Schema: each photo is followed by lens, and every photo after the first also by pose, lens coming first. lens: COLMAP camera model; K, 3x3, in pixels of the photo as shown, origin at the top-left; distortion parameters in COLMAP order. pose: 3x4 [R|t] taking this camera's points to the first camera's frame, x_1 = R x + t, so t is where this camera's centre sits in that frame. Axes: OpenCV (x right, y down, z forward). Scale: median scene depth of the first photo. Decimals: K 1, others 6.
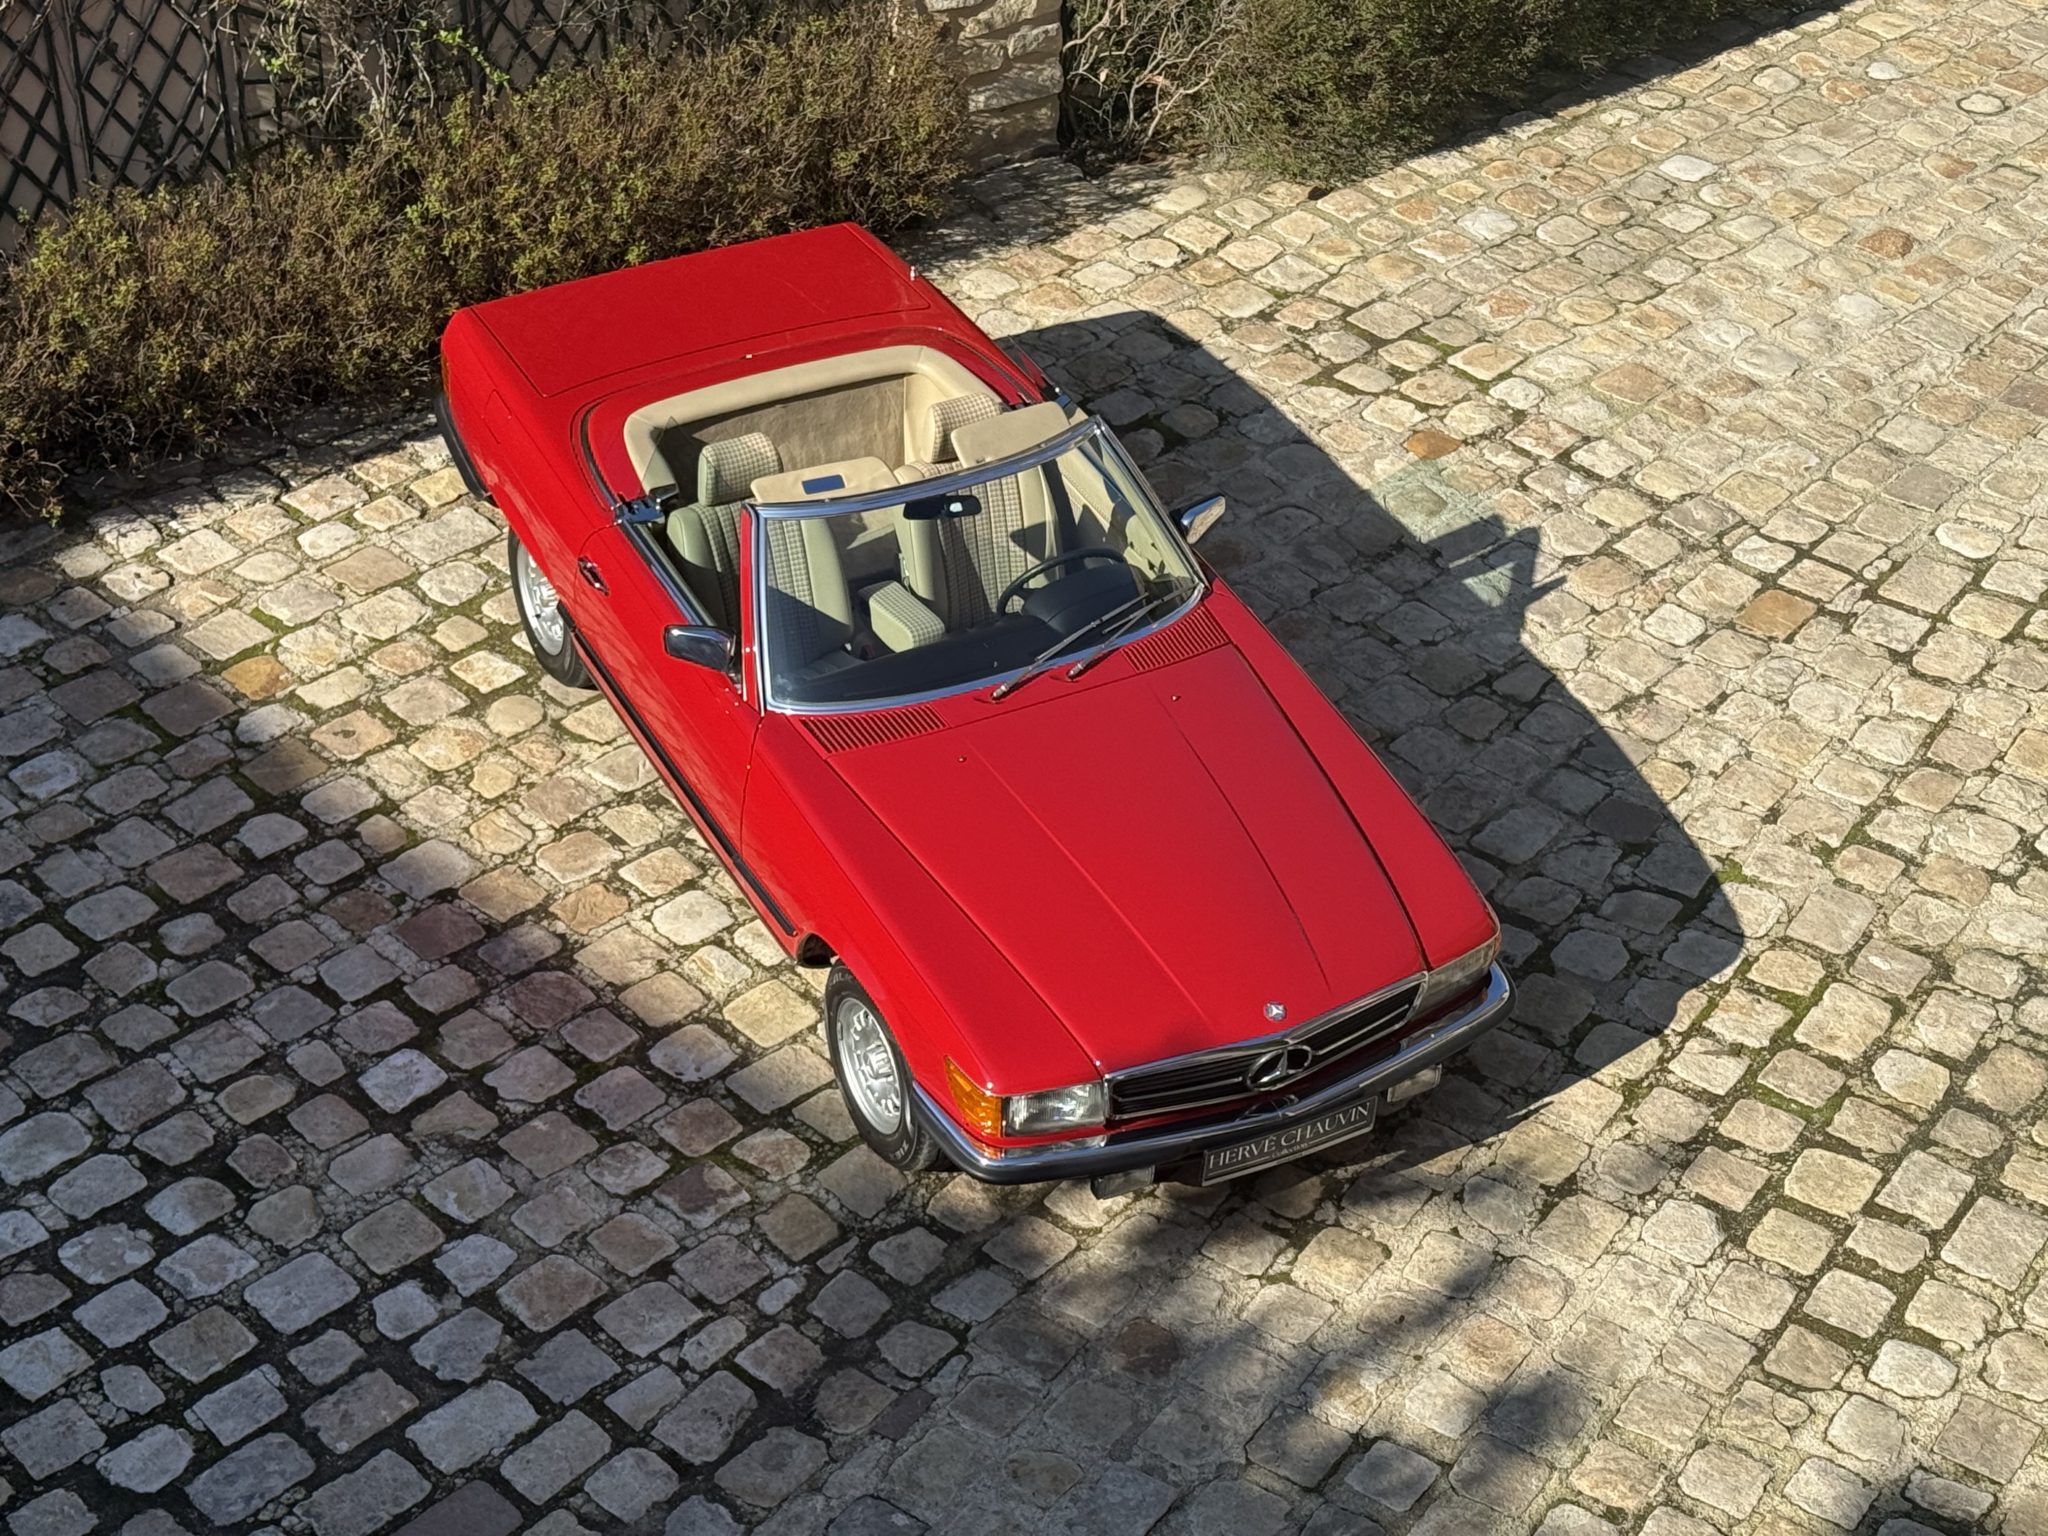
lens RADIAL K [[3754.8, 0, 1030.1], [0, 3754.8, 759.6], [0, 0, 1]] dist [0.148964, 0.000000]
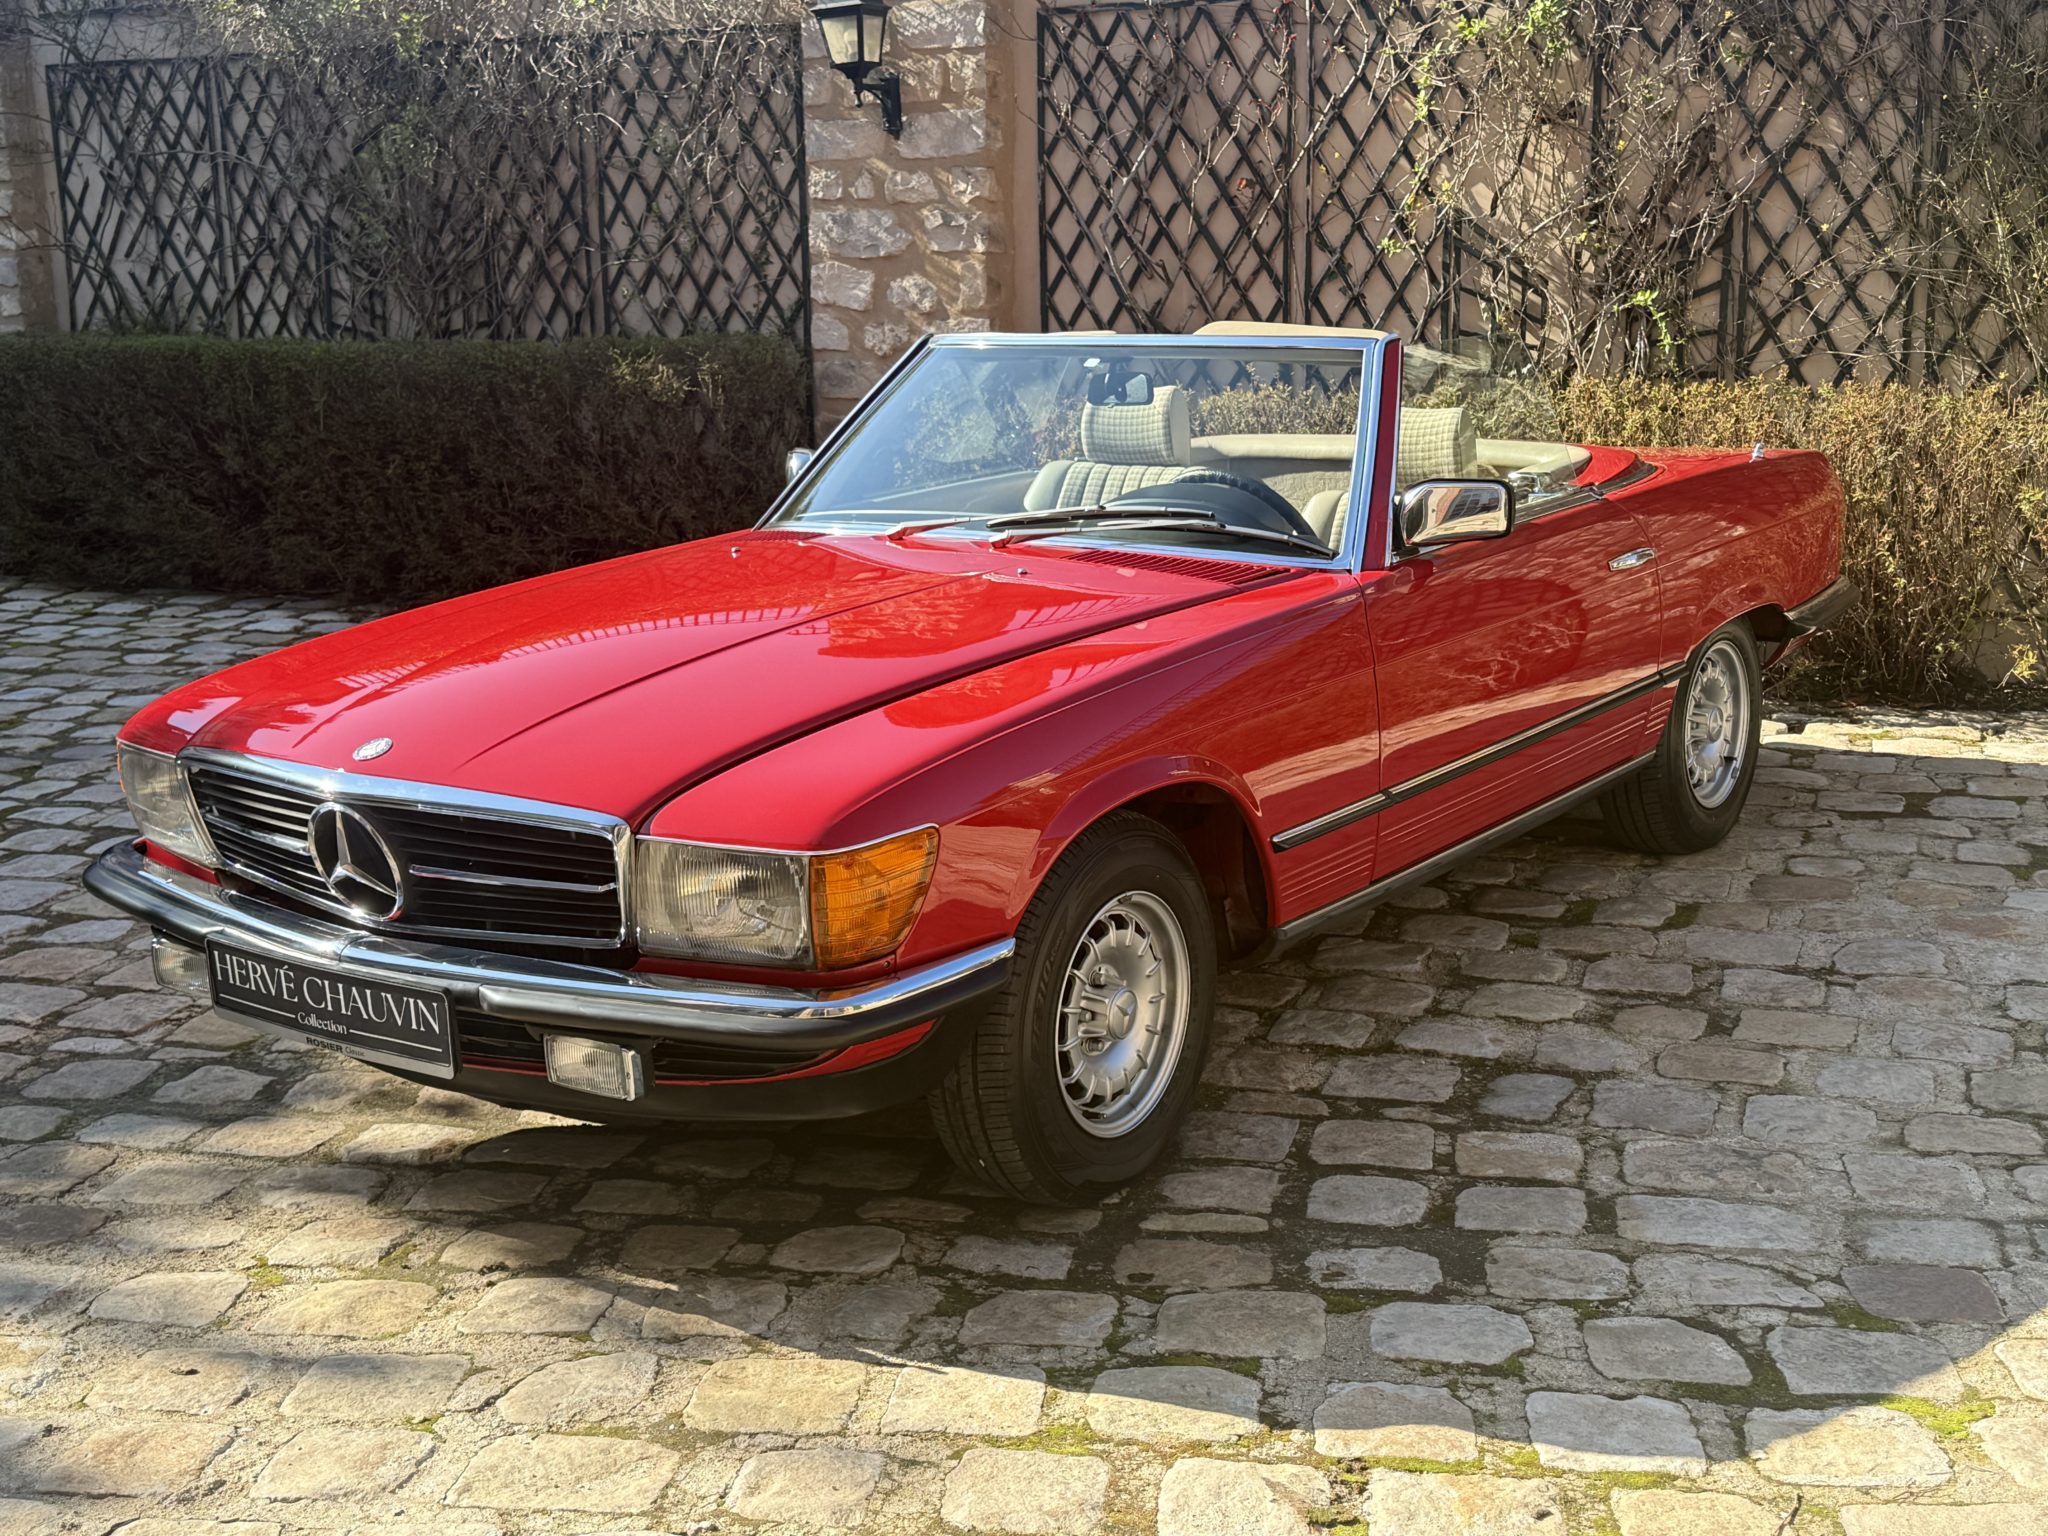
lens RADIAL K [[2519.0, 0, 1014.6], [0, 2519.0, 750.2], [0, 0, 1]] dist [0.108681, 0.000000]
pose [[0.444581, 0.147332, -0.883539, 0.398695], [-0.508994, 0.853208, -0.113842, 0.054836], [0.737070, 0.500329, 0.454311, 0.806744]]
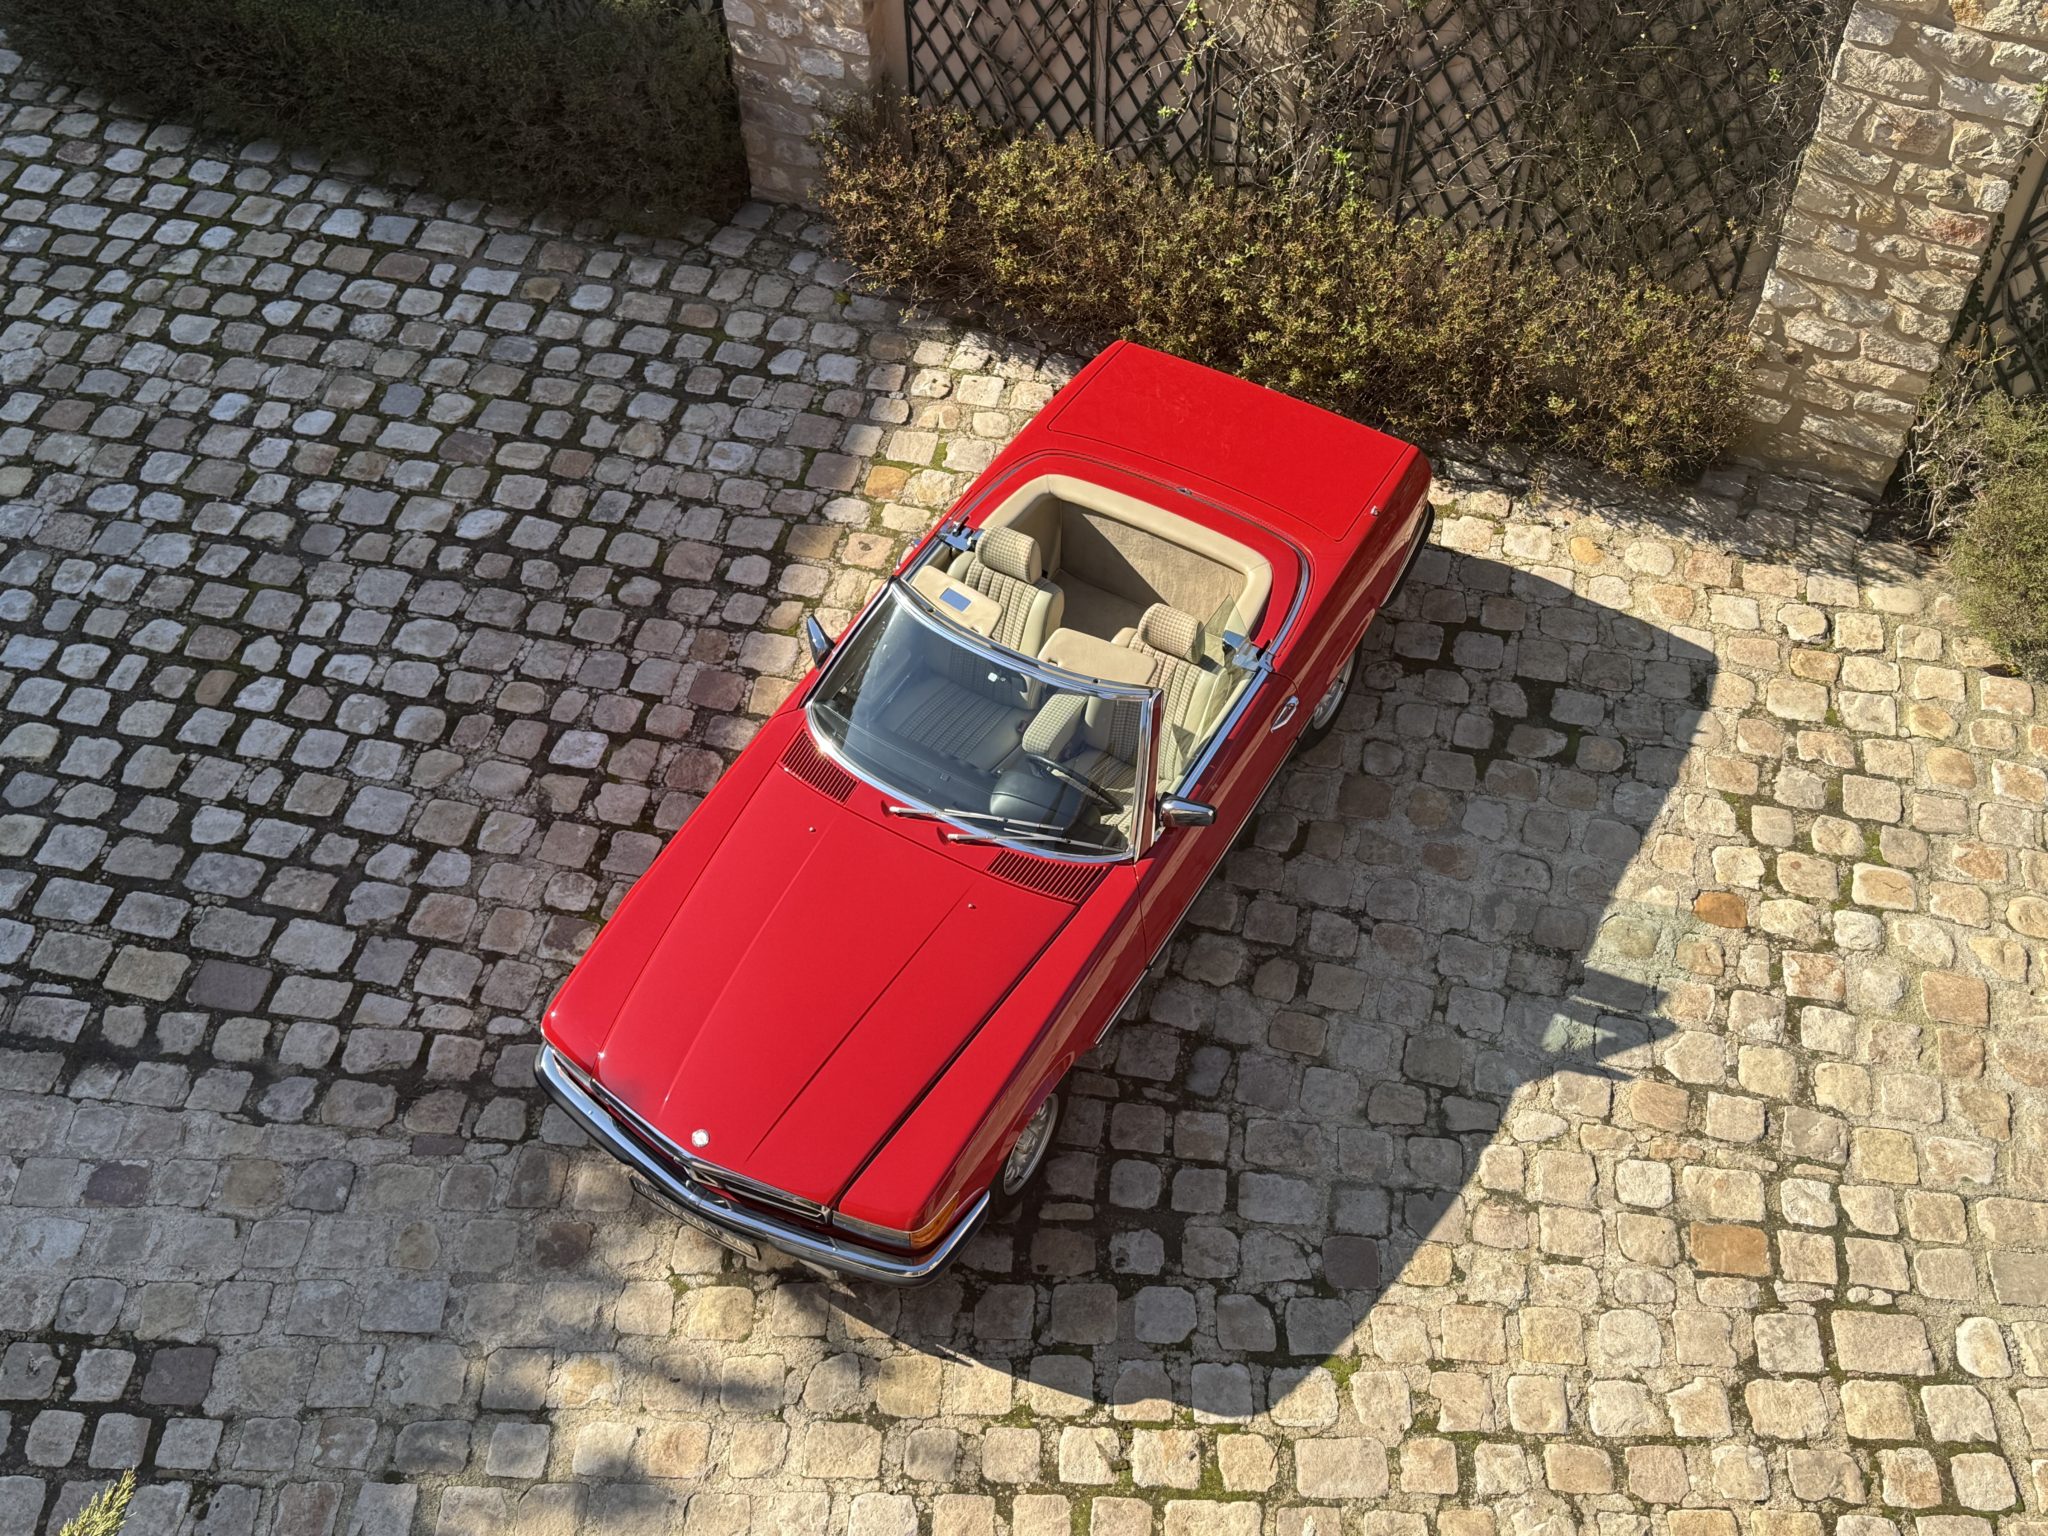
lens RADIAL K [[2140.5, 0, 1025.5], [0, 2140.5, 776.9], [0, 0, 1]] dist [0.088930, 0.000000]
pose [[0.527597, 0.642789, -0.555395, 0.400782], [-0.485782, 0.764639, 0.423490, -0.347379], [0.696891, 0.046369, 0.715676, 0.496650]]
